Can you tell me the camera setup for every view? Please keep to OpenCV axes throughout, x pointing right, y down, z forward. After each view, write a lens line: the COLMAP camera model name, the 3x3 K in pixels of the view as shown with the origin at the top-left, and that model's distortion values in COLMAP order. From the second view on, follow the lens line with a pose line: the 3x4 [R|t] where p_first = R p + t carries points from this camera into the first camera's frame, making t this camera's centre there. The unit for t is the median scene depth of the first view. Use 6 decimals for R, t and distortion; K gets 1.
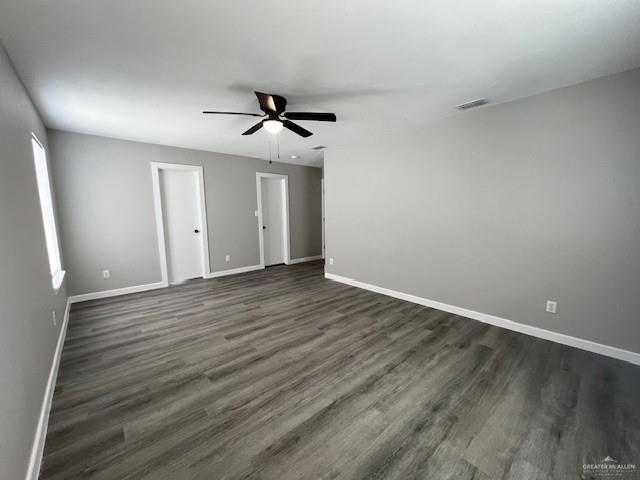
lens RADIAL K [[254.4, 0, 320.0], [0, 254.4, 240.0], [0, 0, 1]] dist [-0.002287, 0.000233]
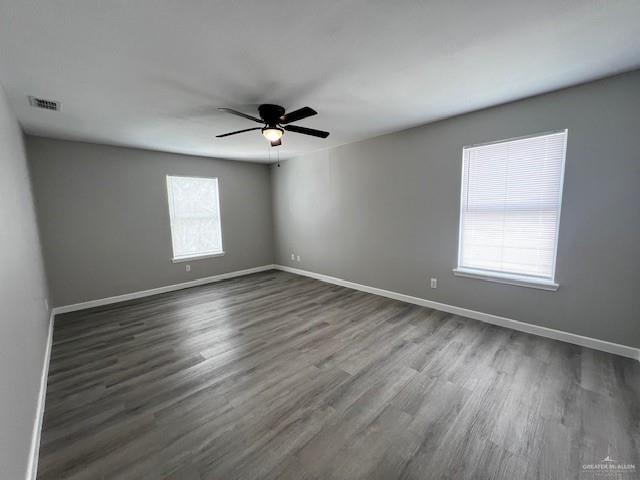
lens RADIAL K [[254.4, 0, 320.0], [0, 254.4, 240.0], [0, 0, 1]] dist [-0.002287, 0.000233]
pose [[-0.998324, 0.040198, -0.041641, -0.293769], [0.029650, 0.973086, 0.228528, -0.242815], [0.049707, 0.226910, -0.972646, 1.970824]]
